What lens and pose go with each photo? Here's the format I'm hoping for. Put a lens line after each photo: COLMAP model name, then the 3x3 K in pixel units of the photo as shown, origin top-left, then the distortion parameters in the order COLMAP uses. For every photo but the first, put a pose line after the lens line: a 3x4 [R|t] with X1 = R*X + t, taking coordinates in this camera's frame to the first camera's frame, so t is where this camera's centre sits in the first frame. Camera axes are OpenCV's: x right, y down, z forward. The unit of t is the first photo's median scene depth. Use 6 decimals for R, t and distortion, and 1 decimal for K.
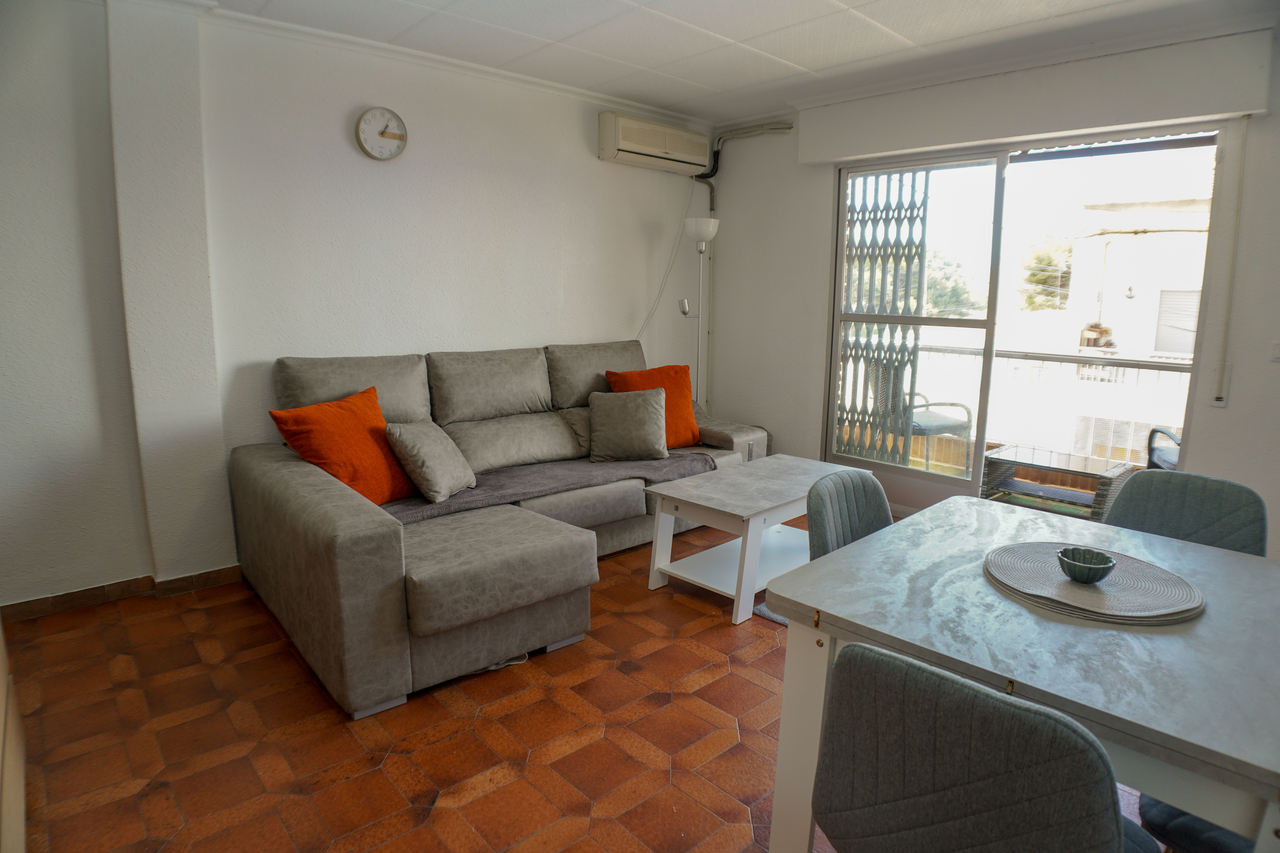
lens RADIAL K [[705.2, 0, 636.5], [0, 705.2, 423.3], [0, 0, 1]] dist [-0.132766, 0.032000]
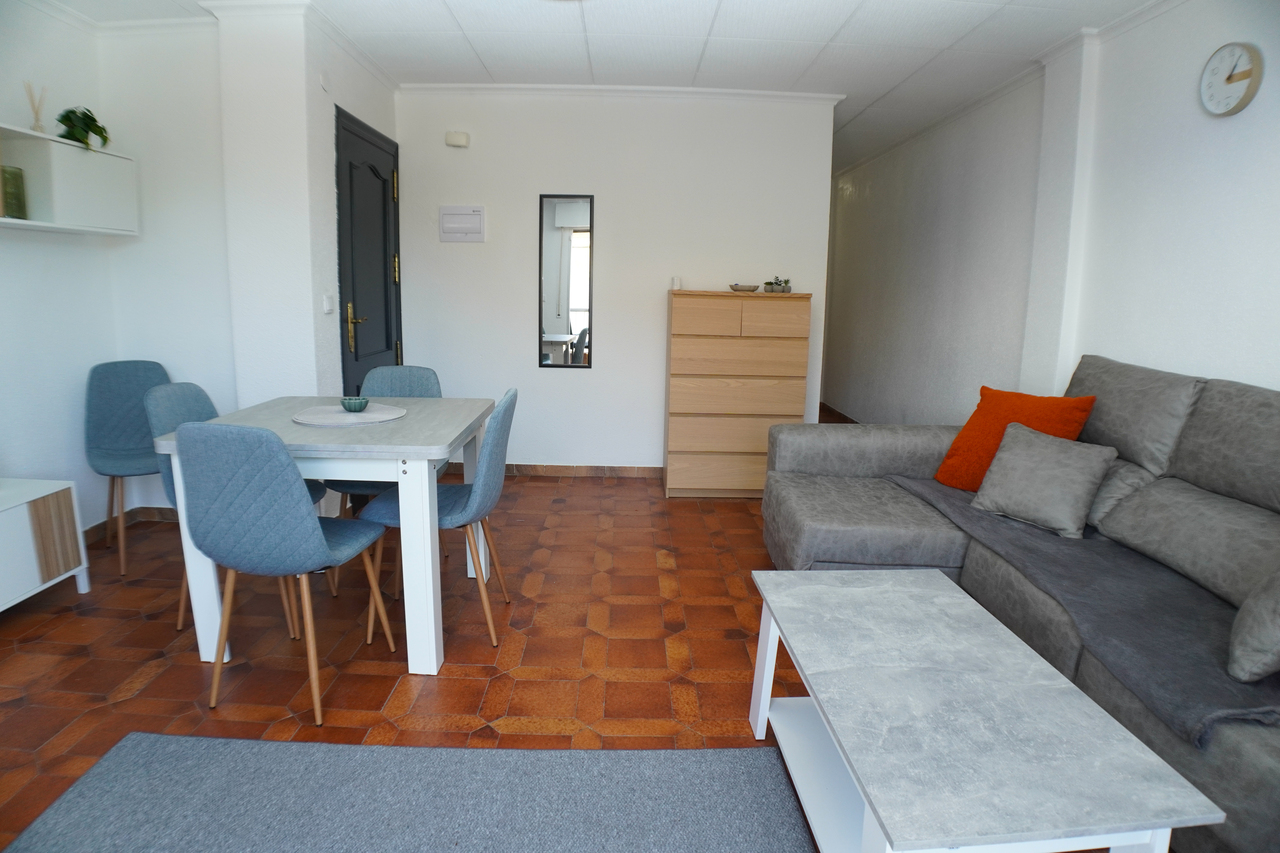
lens RADIAL K [[705.2, 0, 636.5], [0, 705.2, 423.3], [0, 0, 1]] dist [-0.132766, 0.032000]
pose [[-0.655730, 0.116756, -0.745913, 0.701462], [-0.159961, 0.944056, 0.288392, -0.188839], [0.737856, 0.308424, -0.600369, 1.206727]]
